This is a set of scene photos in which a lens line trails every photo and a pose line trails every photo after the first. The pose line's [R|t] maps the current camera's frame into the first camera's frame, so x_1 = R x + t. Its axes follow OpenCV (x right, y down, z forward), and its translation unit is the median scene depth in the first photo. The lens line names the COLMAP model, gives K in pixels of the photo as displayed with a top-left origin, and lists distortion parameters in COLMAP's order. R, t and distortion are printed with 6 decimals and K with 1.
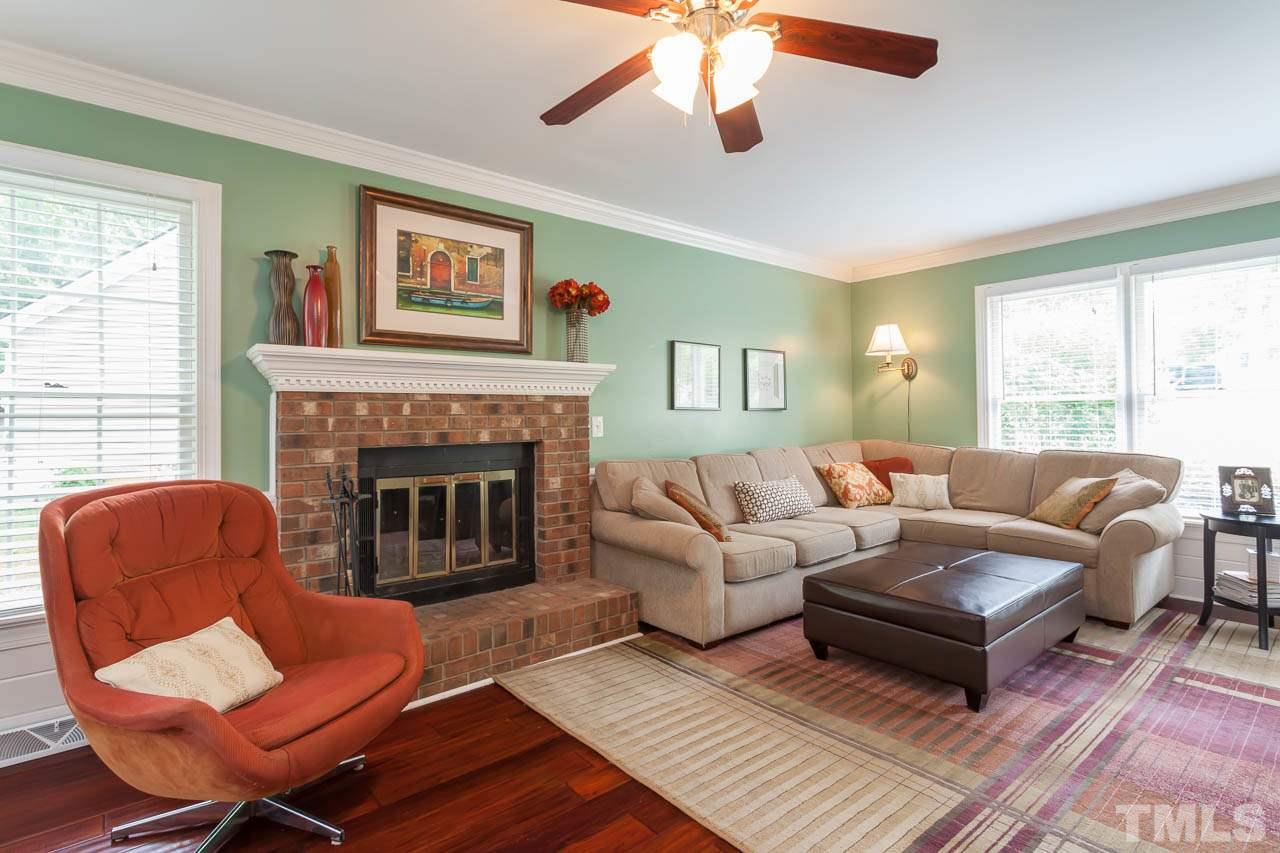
lens RADIAL K [[628.9, 0, 635.7], [0, 628.9, 409.3], [0, 0, 1]] dist [-0.002526, 0.000459]
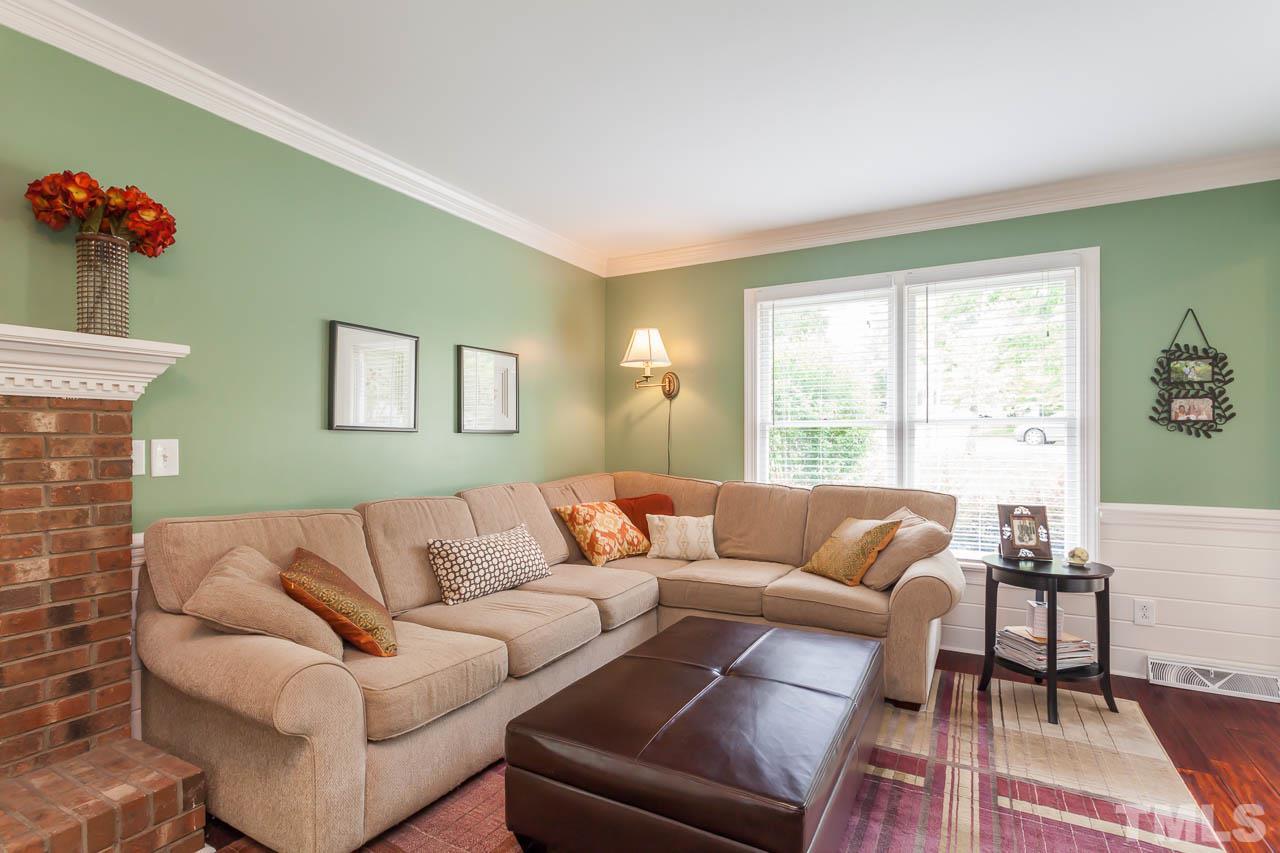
lens RADIAL K [[639.6, 0, 640.0], [0, 639.6, 426.5], [0, 0, 1]] dist [-0.001159, 0.000032]
pose [[0.930963, 0.018822, 0.364628, 0.137557], [-0.015430, 0.999806, -0.012213, 0.000745], [-0.364788, 0.005743, 0.931073, 0.346025]]
